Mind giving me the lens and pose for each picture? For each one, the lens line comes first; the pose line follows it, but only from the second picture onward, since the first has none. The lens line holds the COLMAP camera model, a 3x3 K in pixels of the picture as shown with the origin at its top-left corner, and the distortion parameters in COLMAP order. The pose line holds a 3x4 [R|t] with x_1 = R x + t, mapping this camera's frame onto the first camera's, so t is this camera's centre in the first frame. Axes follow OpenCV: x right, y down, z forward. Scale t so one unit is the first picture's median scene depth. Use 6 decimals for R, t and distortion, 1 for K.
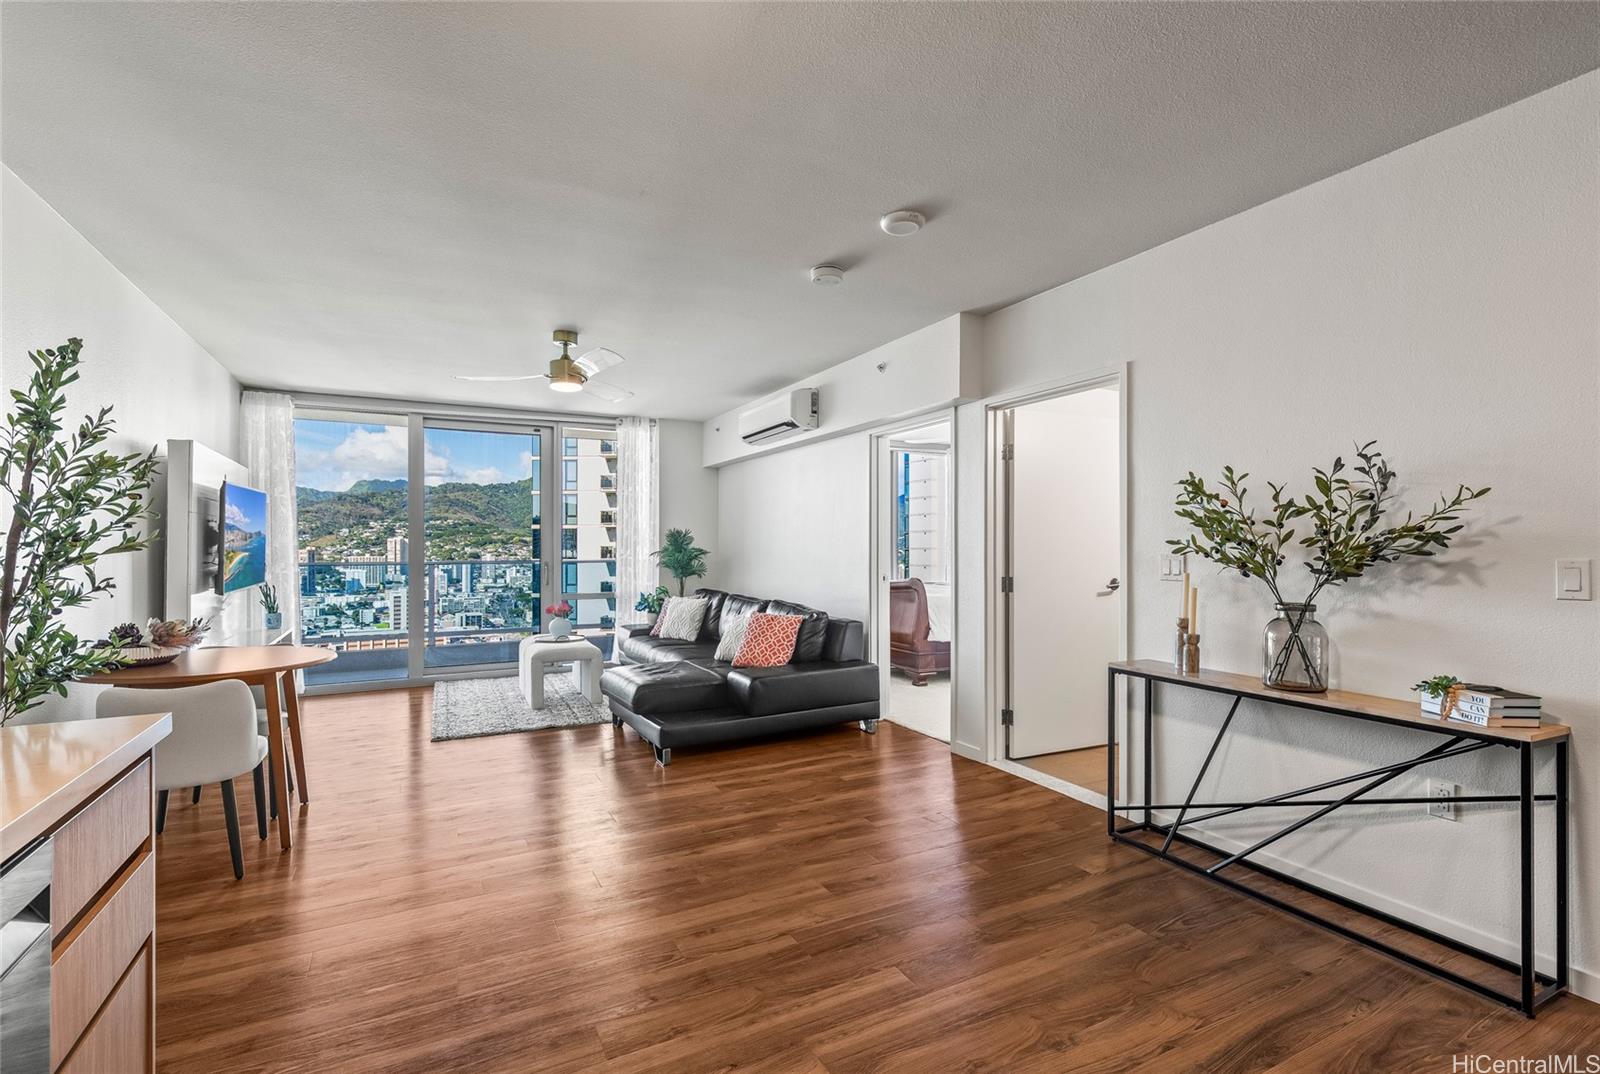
lens RADIAL K [[729.1, 0, 800.0], [0, 729.1, 537.0], [0, 0, 1]] dist [-0.000035, -0.000003]
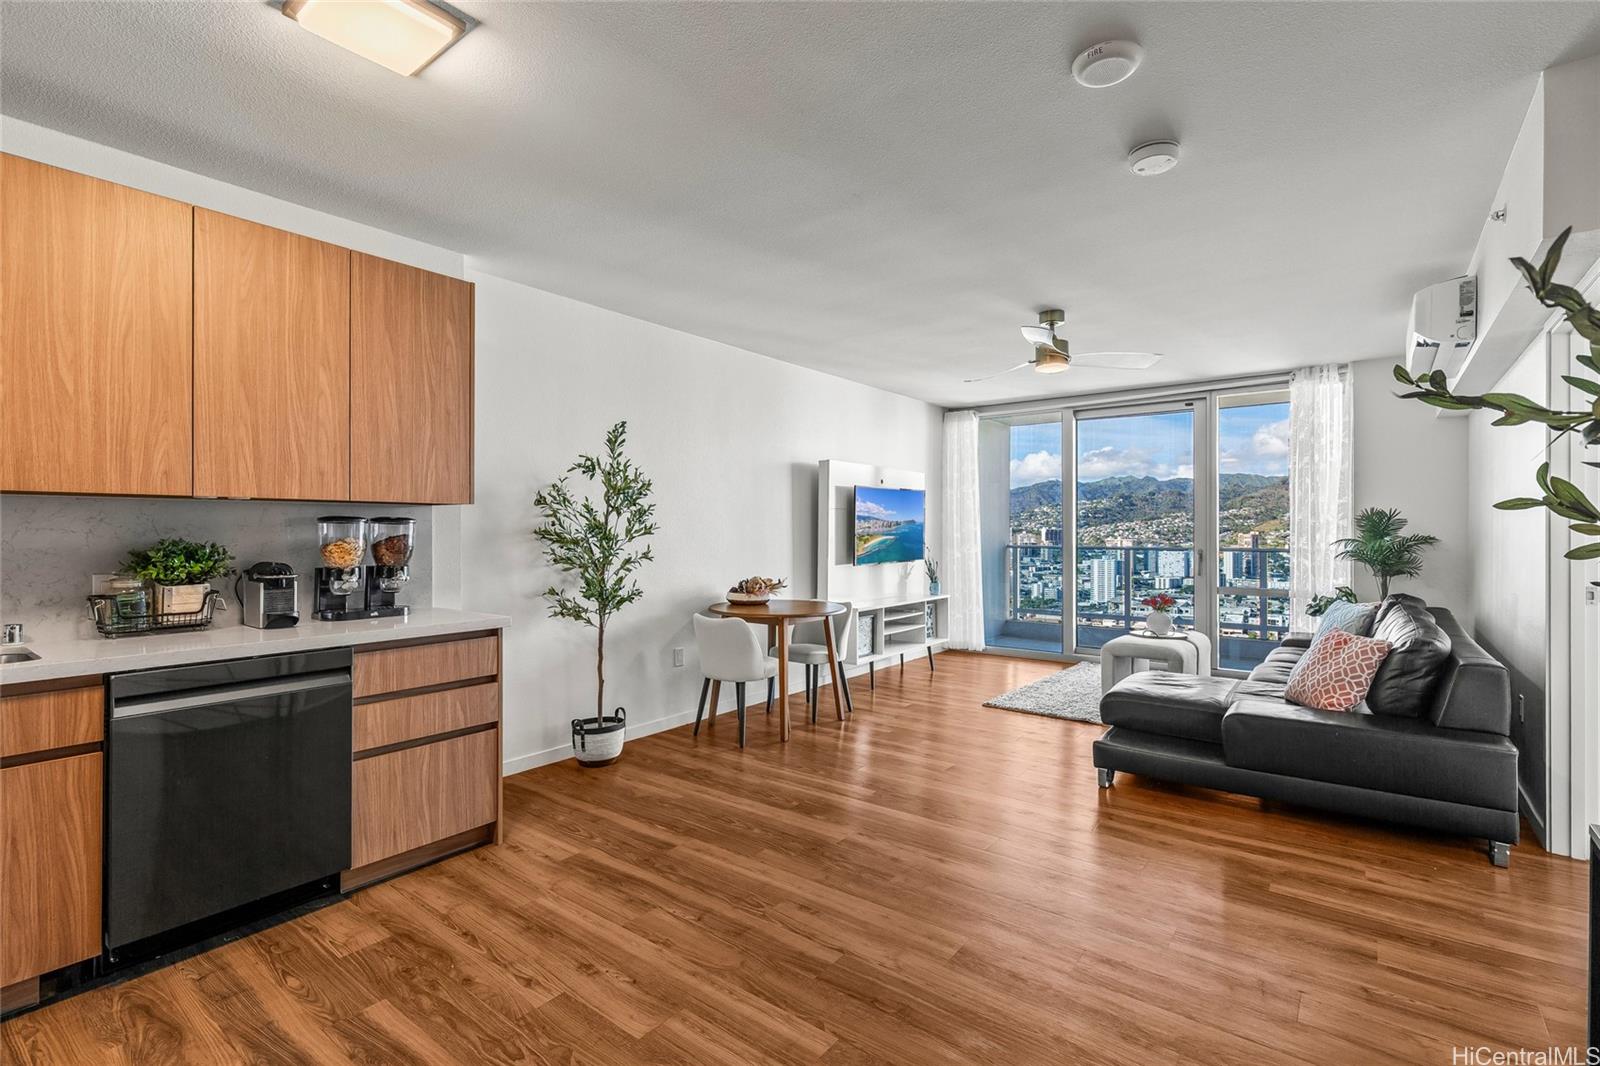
lens RADIAL K [[729.6, 0, 807.6], [0, 729.6, 526.3], [0, 0, 1]] dist [0.007624, -0.000089]
pose [[0.419982, -0.003592, -0.907525, 0.611312], [0.009527, 0.999955, 0.000451, 0.000346], [0.907483, -0.008835, 0.419997, 0.431193]]
